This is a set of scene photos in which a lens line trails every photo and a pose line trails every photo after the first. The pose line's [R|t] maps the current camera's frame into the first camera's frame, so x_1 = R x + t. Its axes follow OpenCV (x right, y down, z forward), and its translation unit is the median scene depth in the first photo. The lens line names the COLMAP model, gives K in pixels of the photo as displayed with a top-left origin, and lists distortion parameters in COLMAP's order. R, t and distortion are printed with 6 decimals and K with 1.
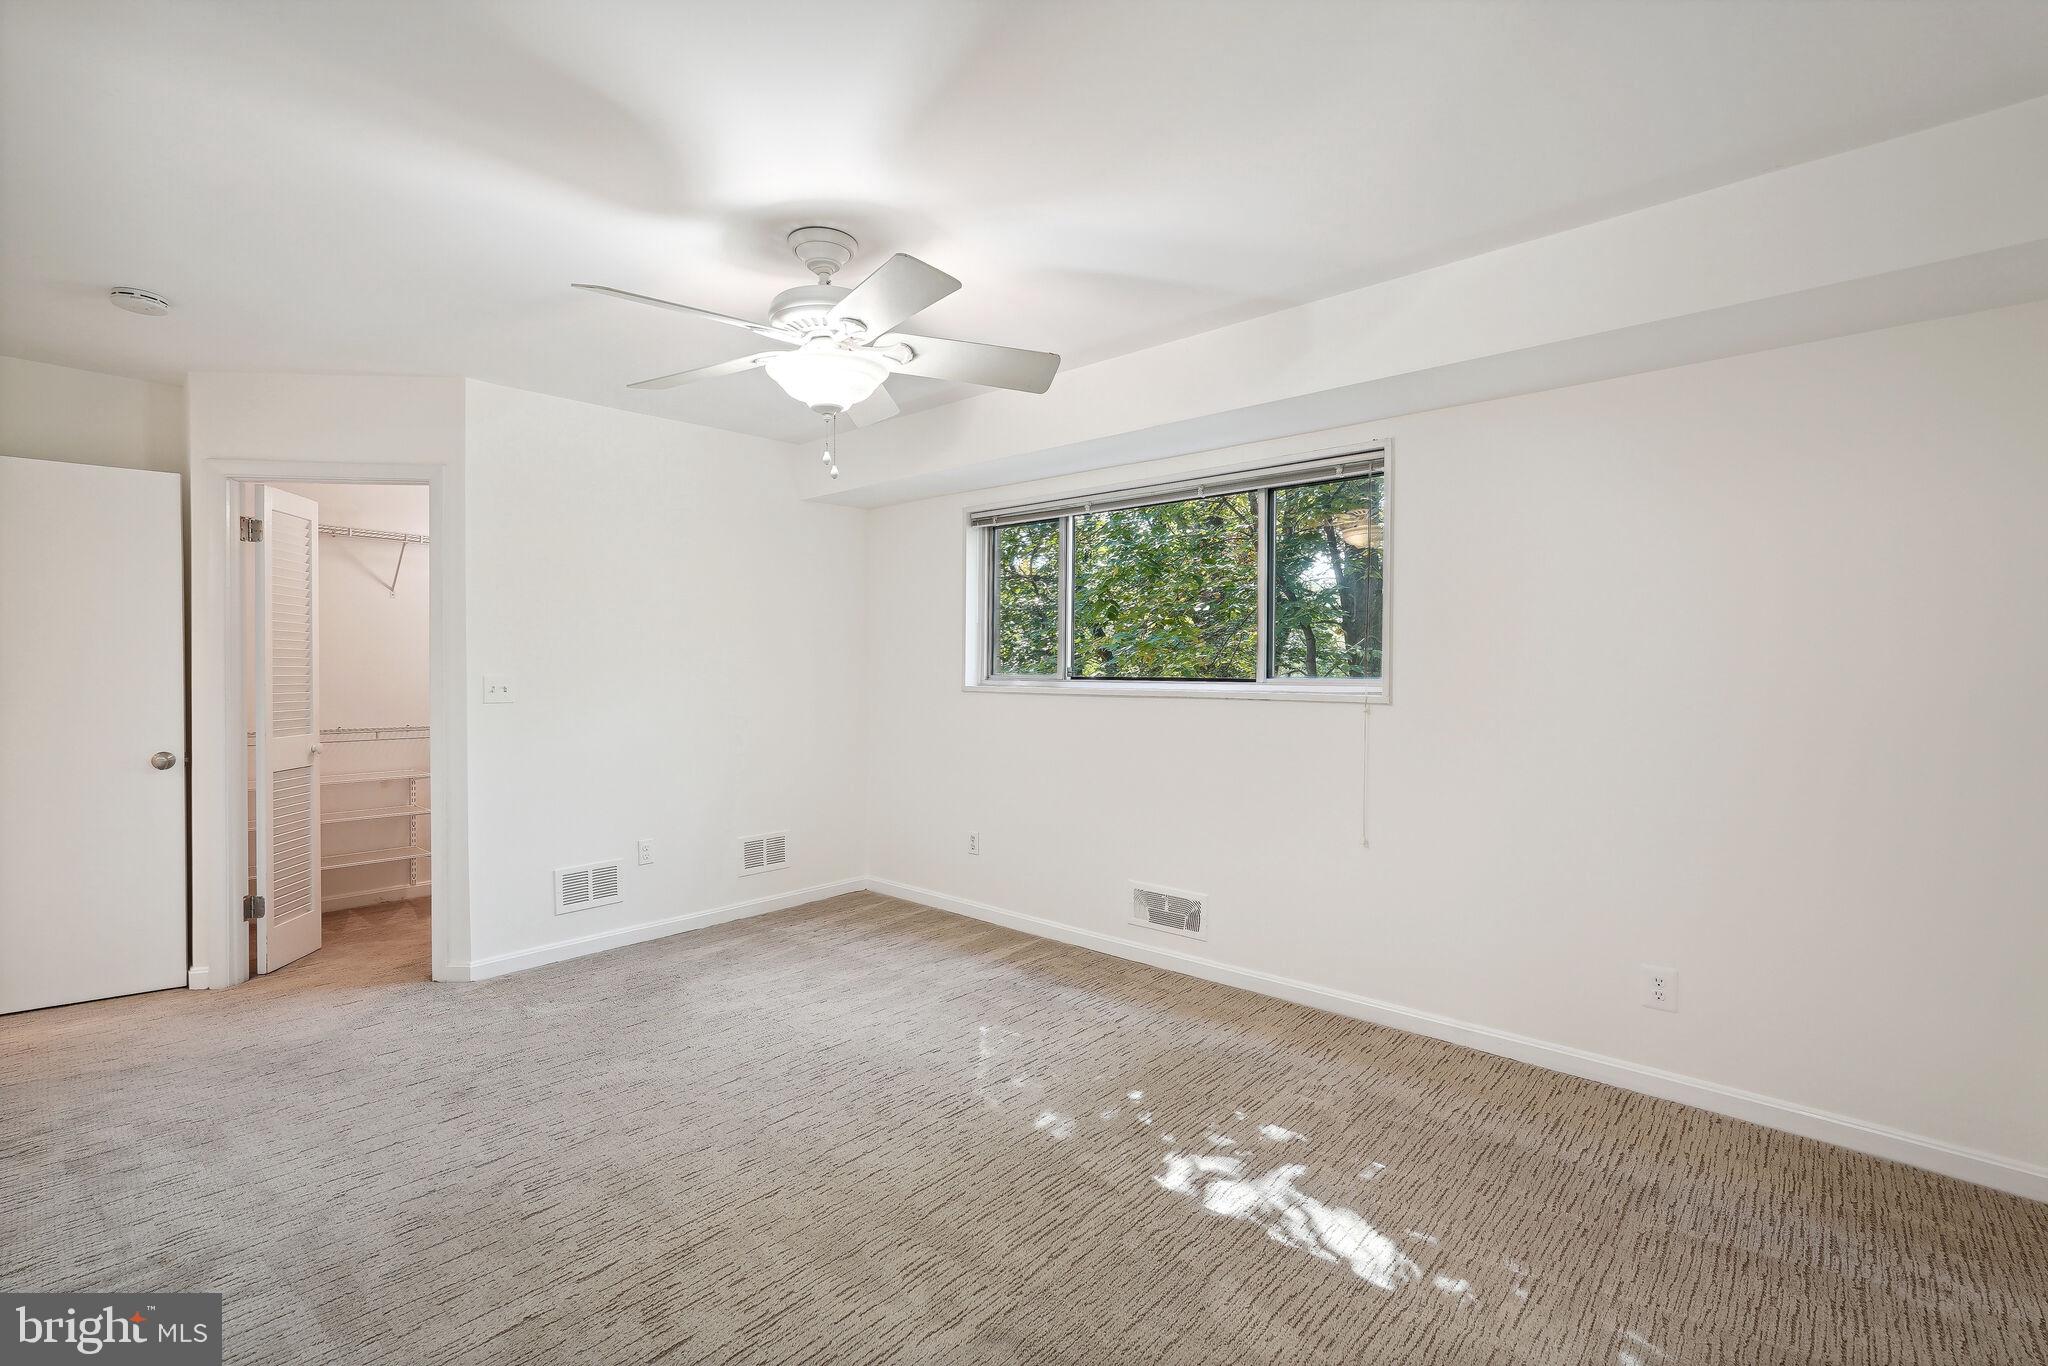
lens RADIAL K [[920.1, 0, 1030.1], [0, 920.1, 668.8], [0, 0, 1]] dist [-0.001817, 0.000203]
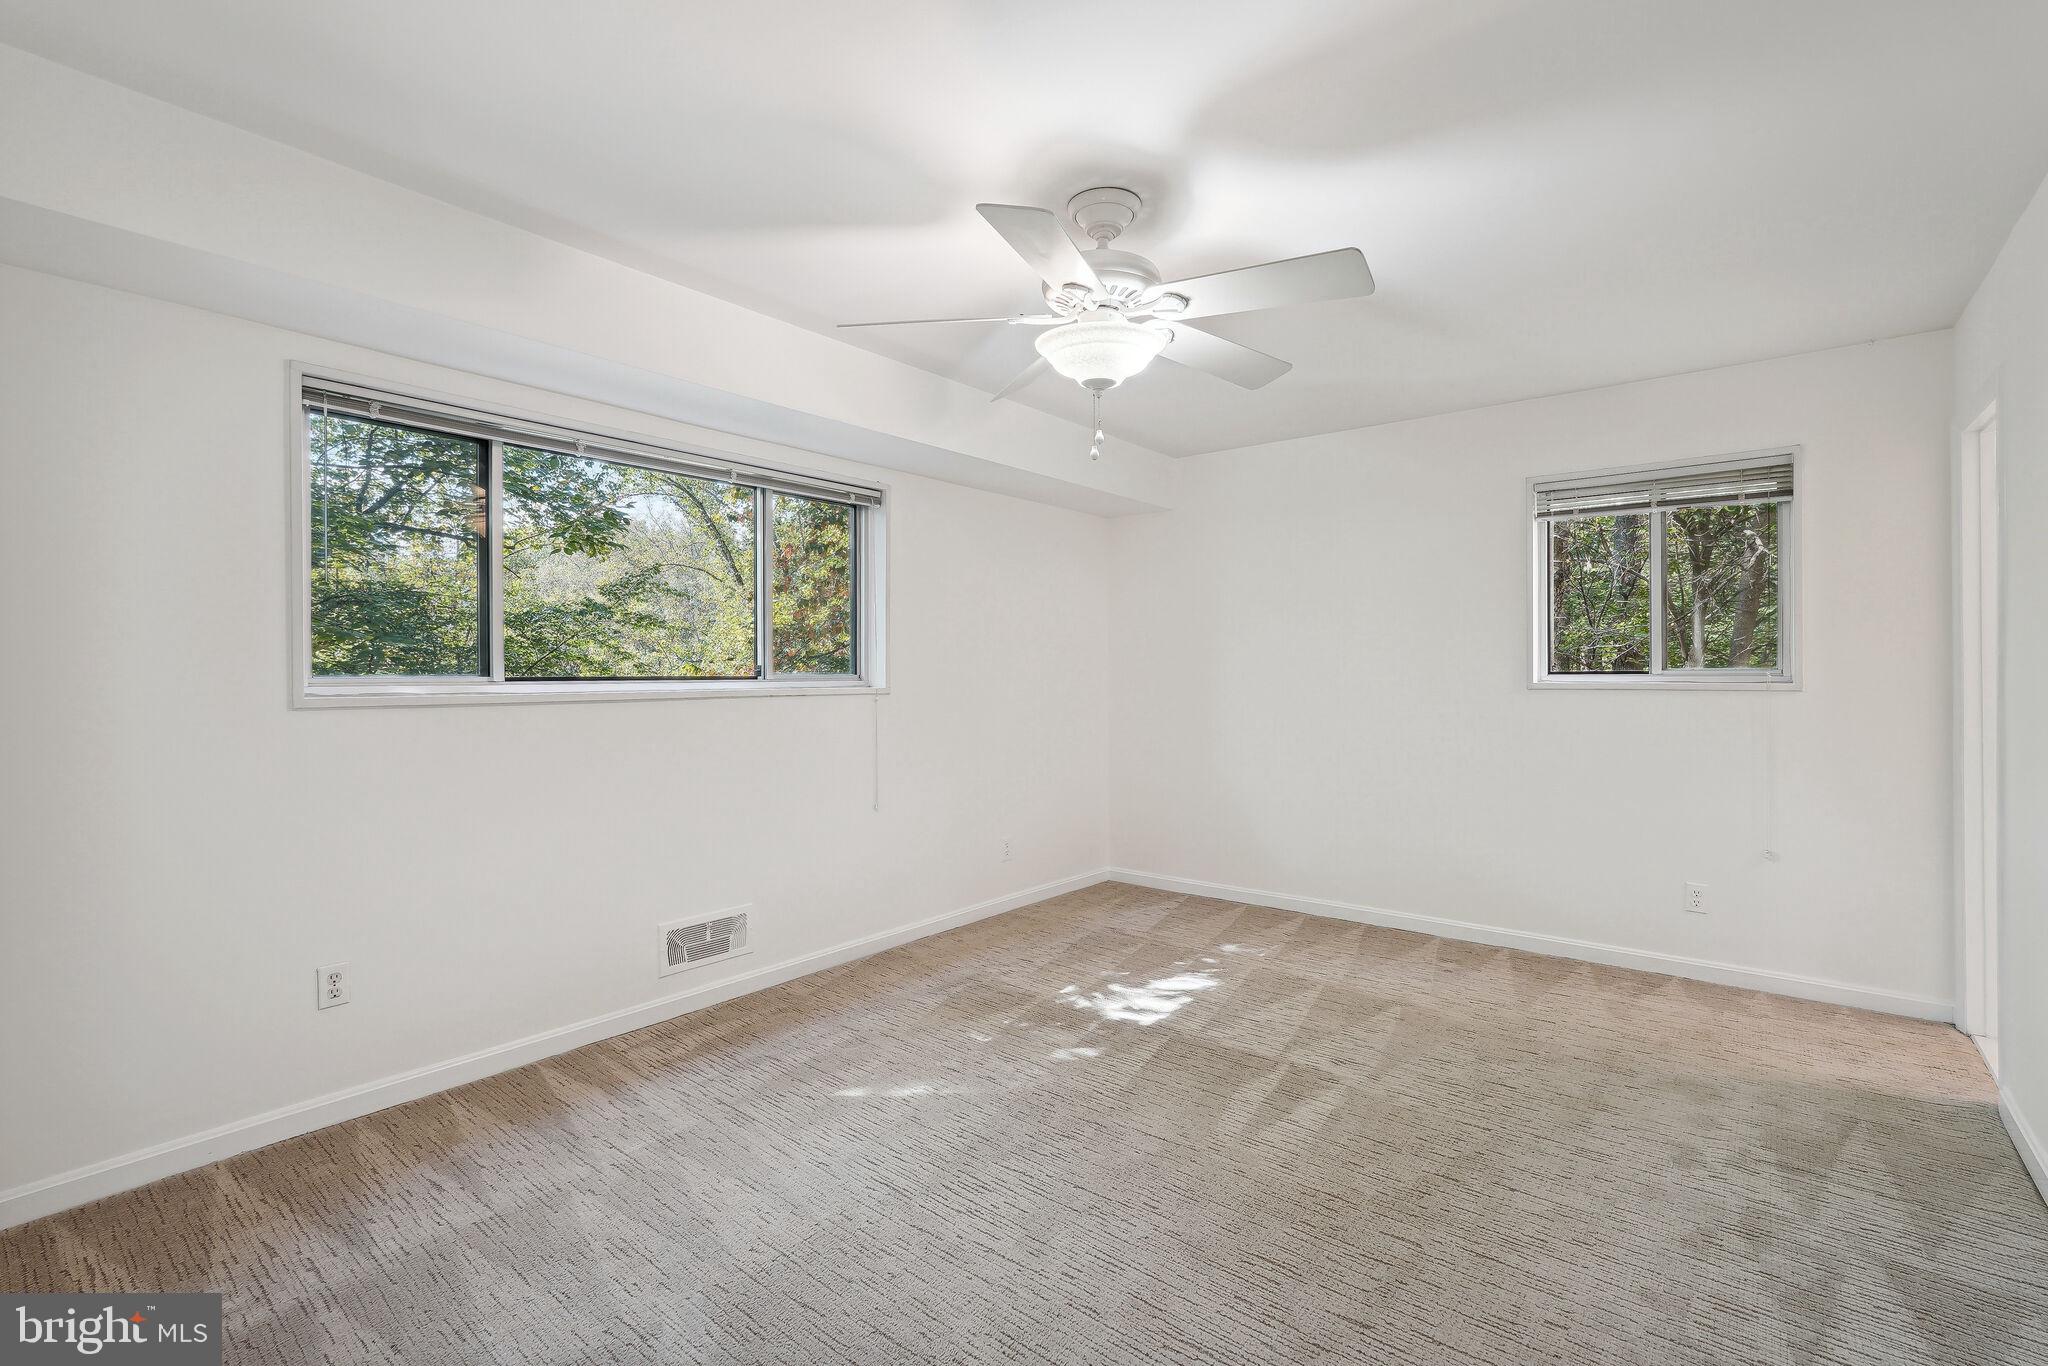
lens RADIAL K [[920.1, 0, 1030.1], [0, 920.1, 668.8], [0, 0, 1]] dist [-0.001817, 0.000203]
pose [[-0.054826, 0.006654, 0.998474, -0.732876], [0.017573, 0.999829, -0.005699, 0.014554], [-0.998341, 0.017233, -0.054934, 0.724404]]
